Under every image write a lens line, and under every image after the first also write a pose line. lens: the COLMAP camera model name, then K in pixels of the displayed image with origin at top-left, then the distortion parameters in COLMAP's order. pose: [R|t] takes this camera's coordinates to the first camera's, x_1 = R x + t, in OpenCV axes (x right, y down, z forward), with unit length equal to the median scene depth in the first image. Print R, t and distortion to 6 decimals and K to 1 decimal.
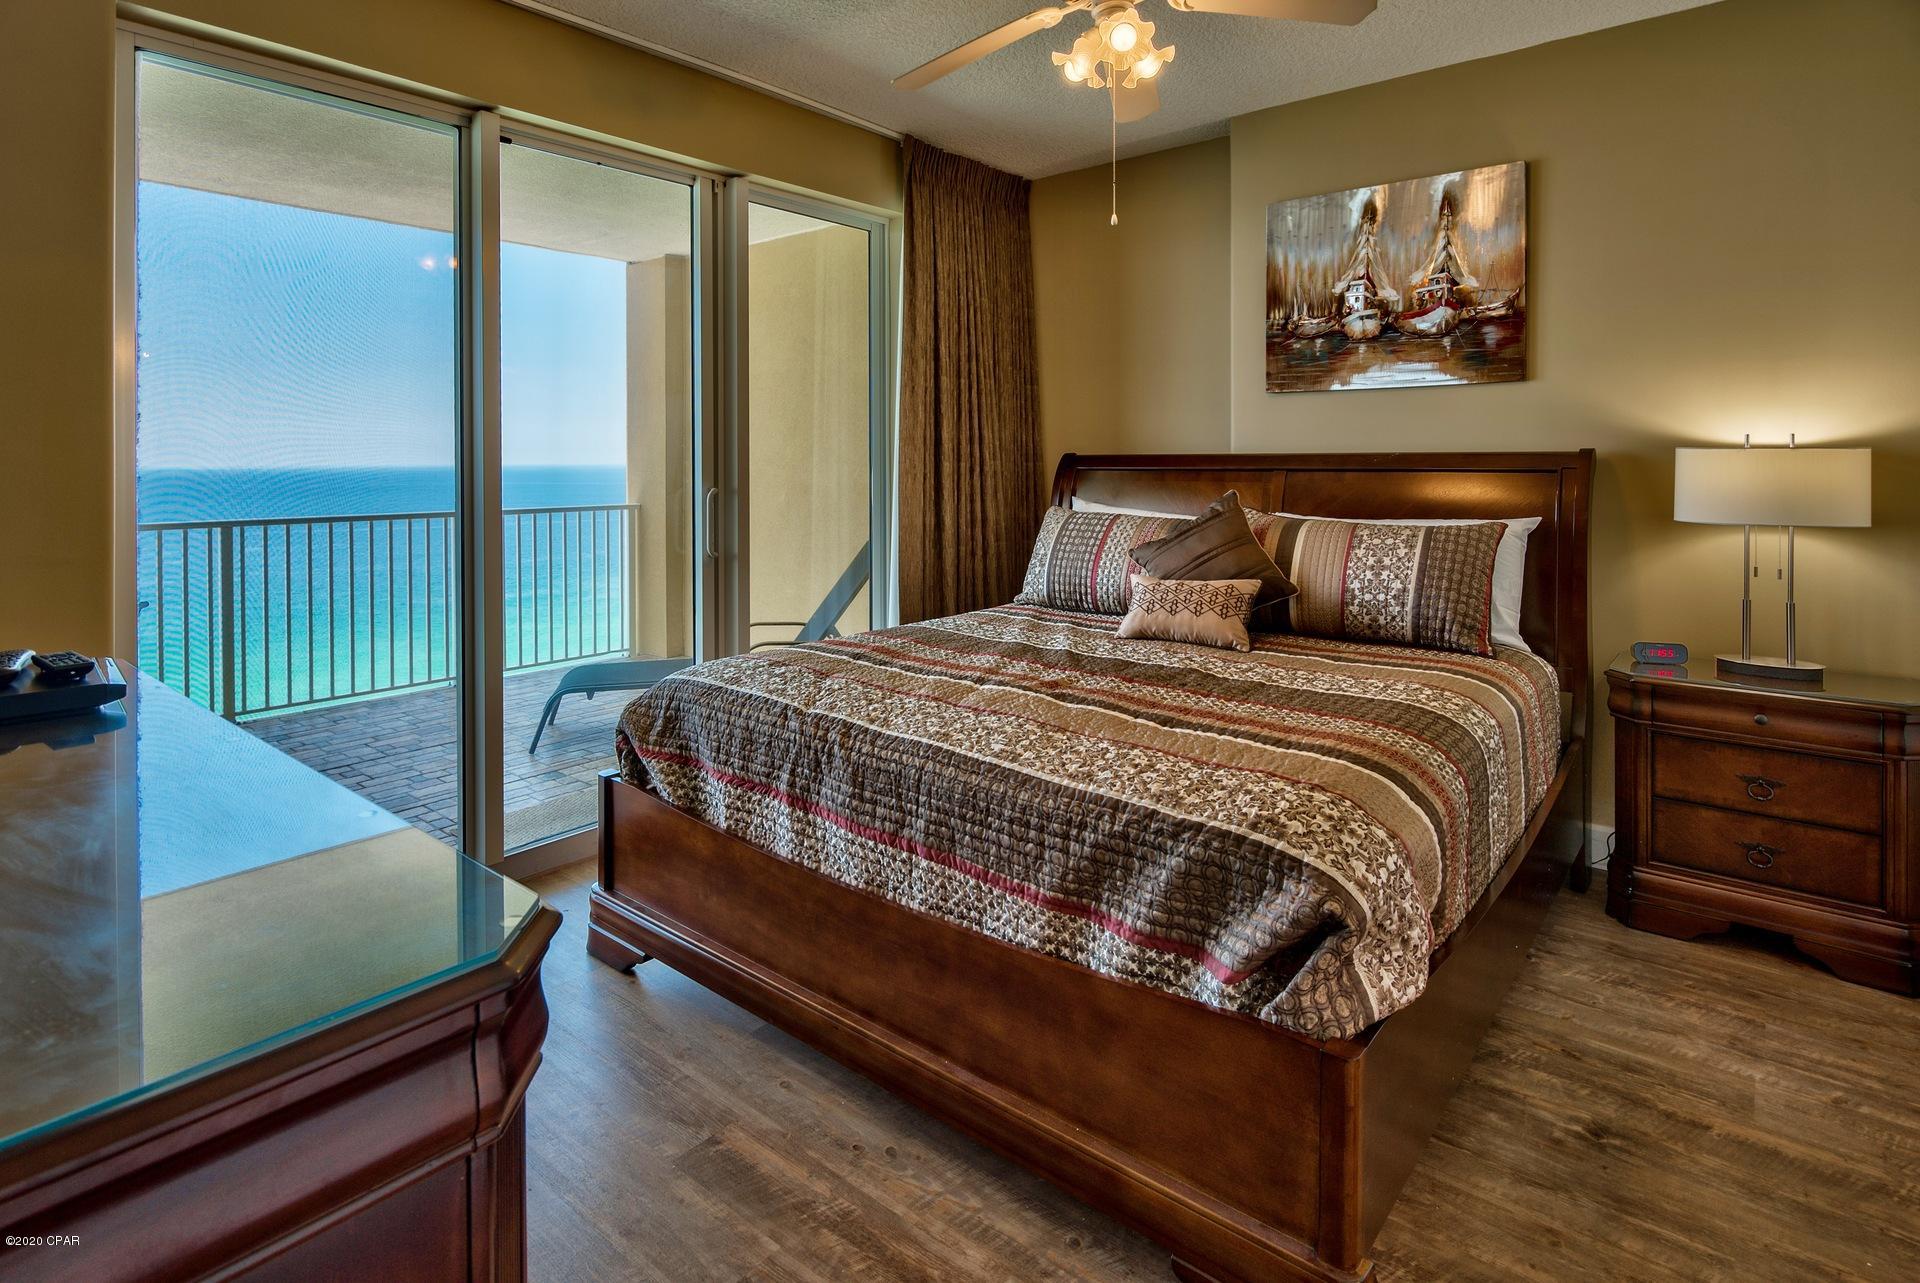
lens RADIAL K [[953.0, 0, 960.0], [0, 953.0, 641.5], [0, 0, 1]] dist [-0.001874, -0.000214]
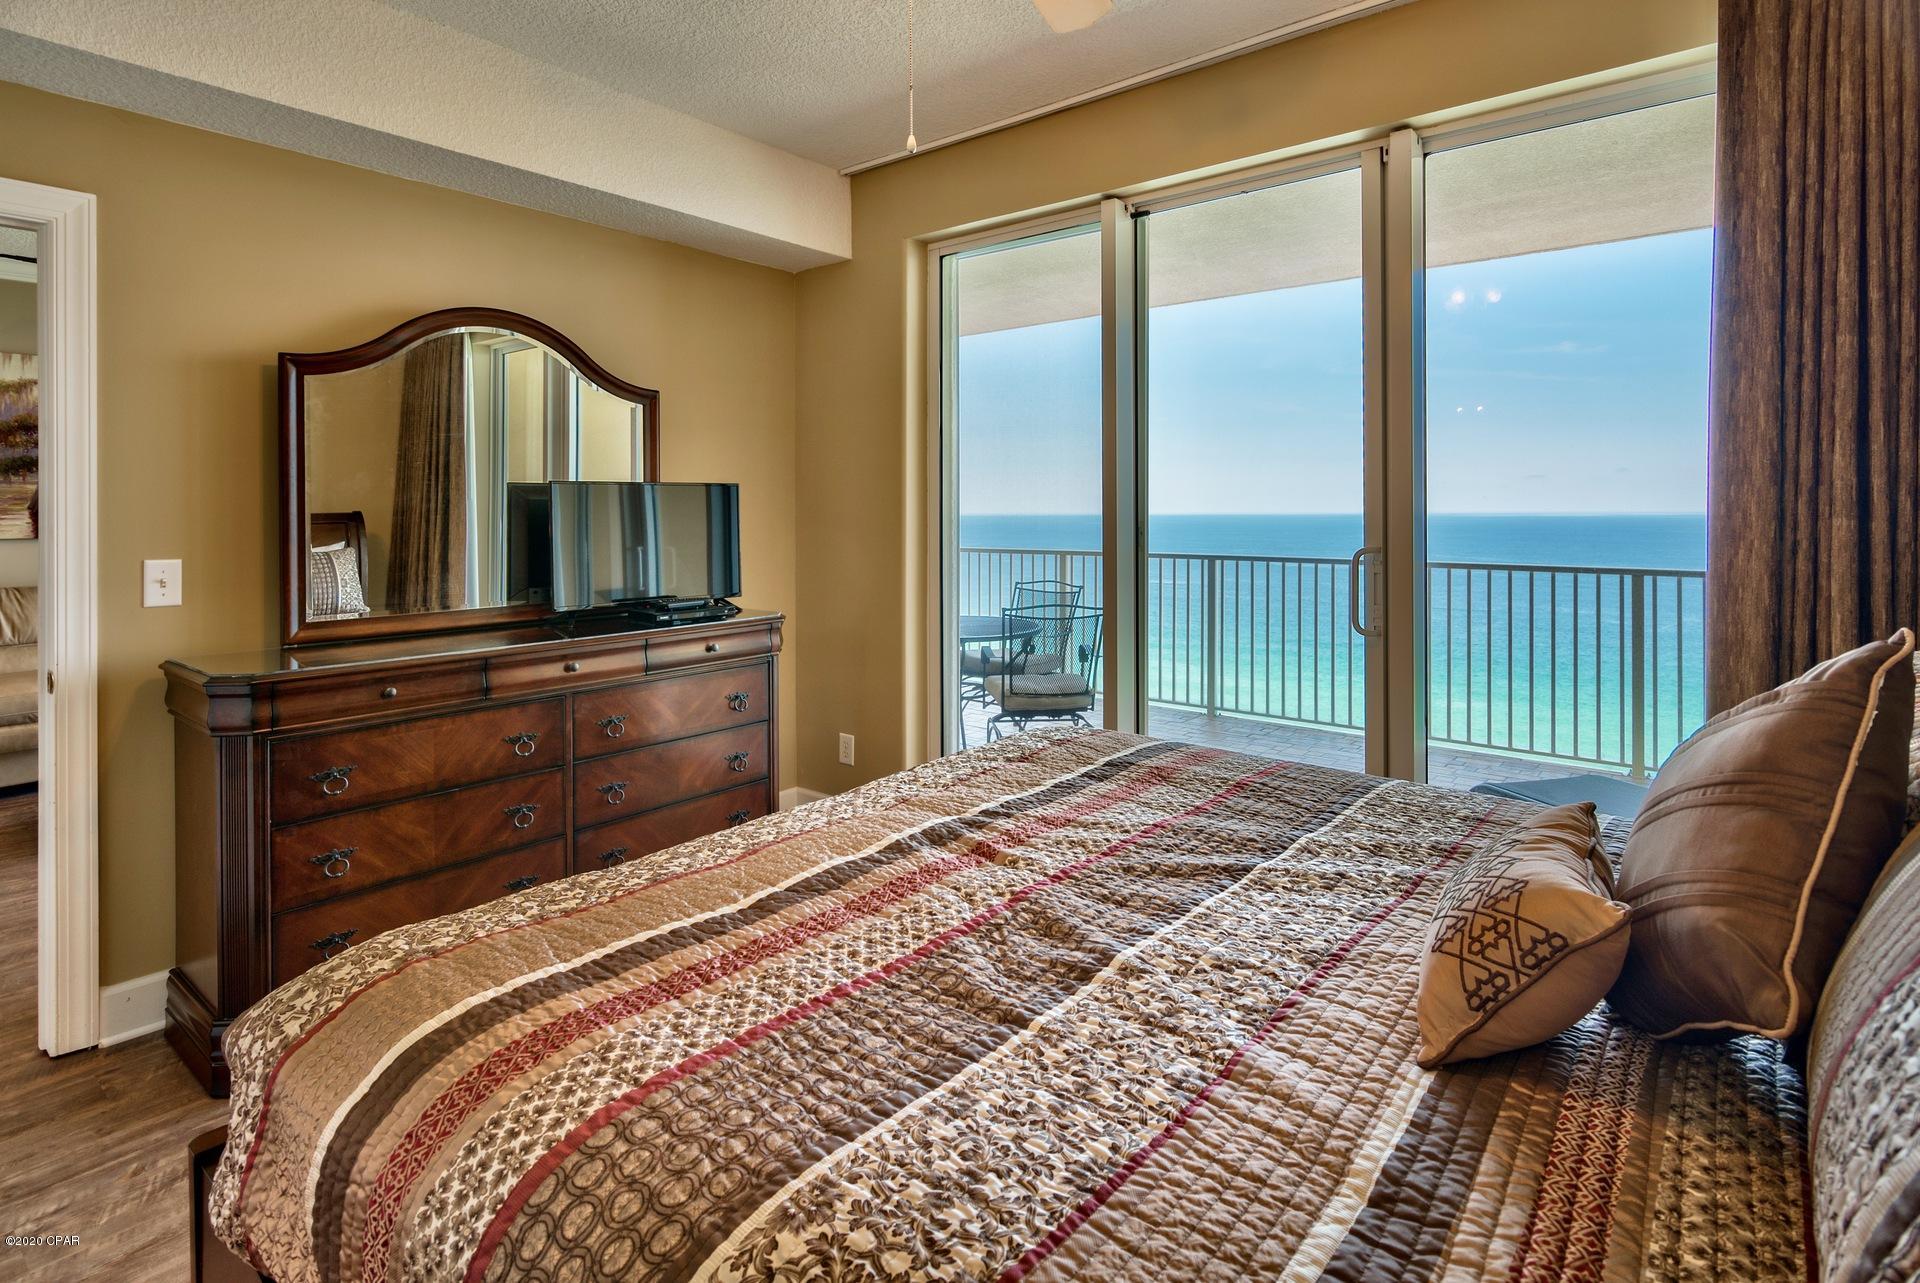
lens RADIAL K [[953.0, 0, 960.0], [0, 953.0, 641.5], [0, 0, 1]] dist [-0.001874, -0.000214]
pose [[-0.003750, 0.139584, -0.990203, 0.455709], [-0.189254, 0.972216, 0.137765, -0.115034], [0.981921, 0.187917, 0.022771, 0.608211]]
